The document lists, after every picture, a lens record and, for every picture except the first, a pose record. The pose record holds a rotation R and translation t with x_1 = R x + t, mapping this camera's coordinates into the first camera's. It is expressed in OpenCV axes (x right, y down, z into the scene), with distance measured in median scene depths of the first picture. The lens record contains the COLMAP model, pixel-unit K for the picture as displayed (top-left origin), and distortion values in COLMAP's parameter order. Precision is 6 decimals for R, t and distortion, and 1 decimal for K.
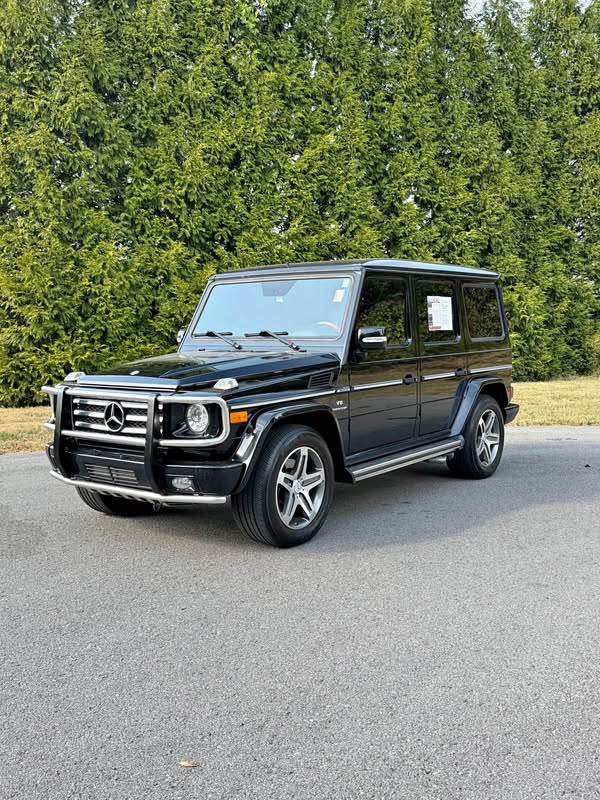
lens RADIAL K [[806.3, 0, 300.0], [0, 806.3, 400.0], [0, 0, 1]] dist [-0.000949, 0.000245]
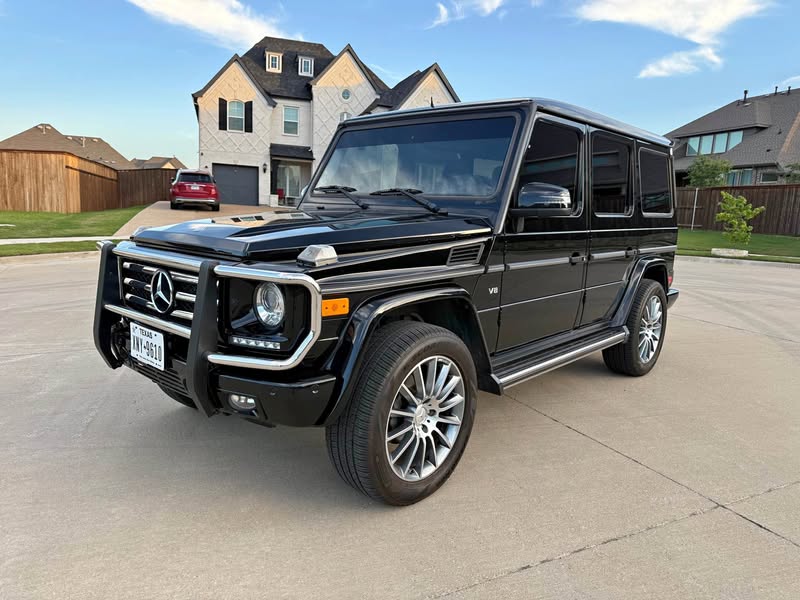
lens RADIAL K [[559.1, 0, 400.0], [0, 559.1, 325.5], [0, 0, 1]] dist [0.078065, 0.000162]
pose [[0.995253, 0.061541, -0.075397, 0.010296], [-0.052848, 0.992266, 0.112314, -0.016150], [0.081726, -0.107796, 0.990808, 0.535513]]
